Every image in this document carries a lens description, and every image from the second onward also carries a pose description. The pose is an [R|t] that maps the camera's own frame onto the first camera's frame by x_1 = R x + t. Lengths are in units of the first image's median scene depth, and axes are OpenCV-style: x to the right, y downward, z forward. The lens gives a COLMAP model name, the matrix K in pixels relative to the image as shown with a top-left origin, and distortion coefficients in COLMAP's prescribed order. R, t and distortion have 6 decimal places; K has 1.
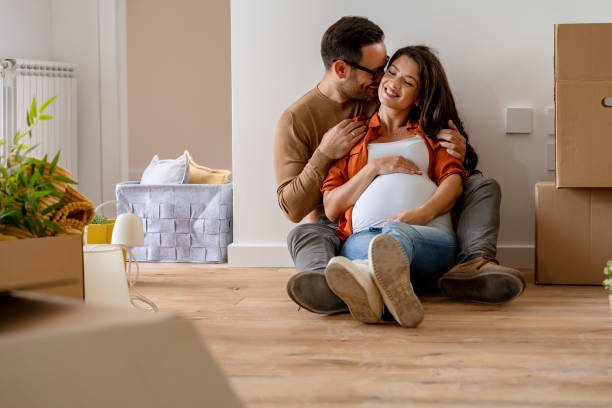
lens RADIAL K [[1480.9, 0, 318.2], [0, 1480.9, 203.6], [0, 0, 1]] dist [0.041687, -0.829444]
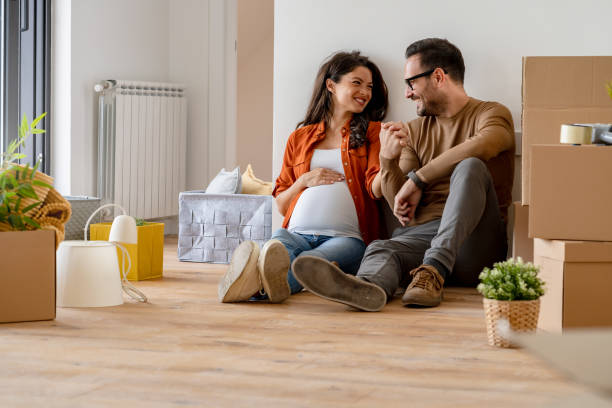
lens RADIAL K [[1480.9, 0, 318.2], [0, 1480.9, 203.6], [0, 0, 1]] dist [0.041687, -0.829444]
pose [[0.982708, 0.028992, -0.182878, 0.176159], [-0.031285, 0.999464, -0.009667, 0.002881], [0.182500, 0.015221, 0.983088, -0.089708]]
